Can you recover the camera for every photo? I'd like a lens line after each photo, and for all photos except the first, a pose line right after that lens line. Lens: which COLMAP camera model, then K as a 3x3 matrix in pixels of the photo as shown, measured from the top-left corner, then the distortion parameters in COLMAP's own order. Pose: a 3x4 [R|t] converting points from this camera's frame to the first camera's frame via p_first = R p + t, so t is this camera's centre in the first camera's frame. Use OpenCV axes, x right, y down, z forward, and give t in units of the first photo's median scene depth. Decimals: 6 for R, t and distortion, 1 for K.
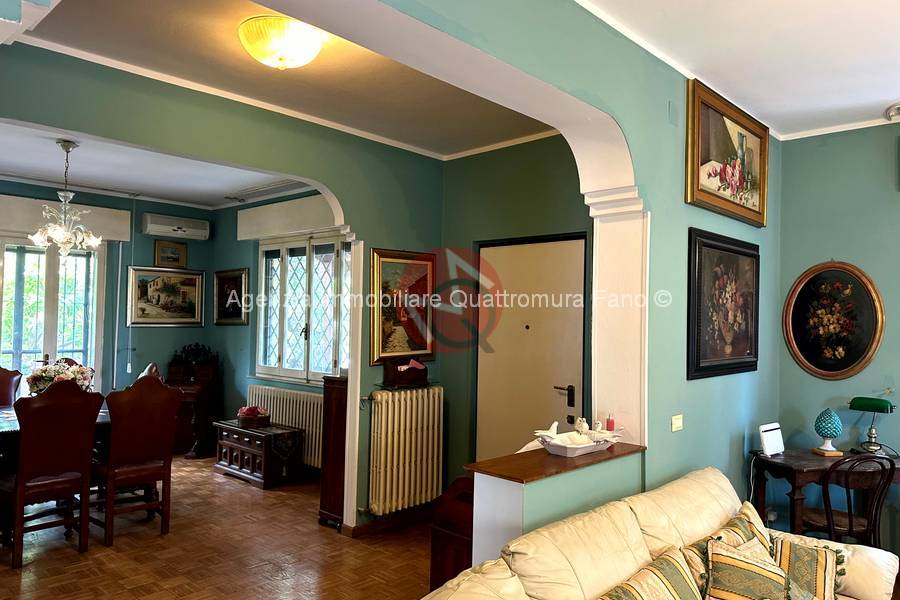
lens RADIAL K [[630.6, 0, 451.1], [0, 630.6, 305.6], [0, 0, 1]] dist [0.044464, -0.052200]
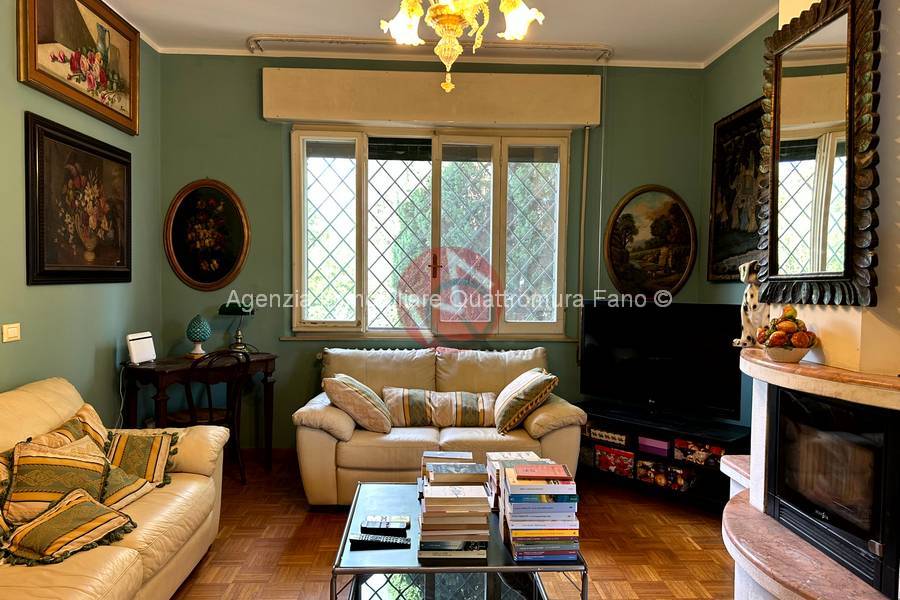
lens RADIAL K [[630.6, 0, 451.1], [0, 630.6, 305.6], [0, 0, 1]] dist [0.044464, -0.052200]
pose [[0.703059, -0.039575, 0.710029, 0.144727], [-0.014576, 0.997439, 0.070027, 0.069704], [-0.710982, -0.059582, 0.700682, -0.047518]]
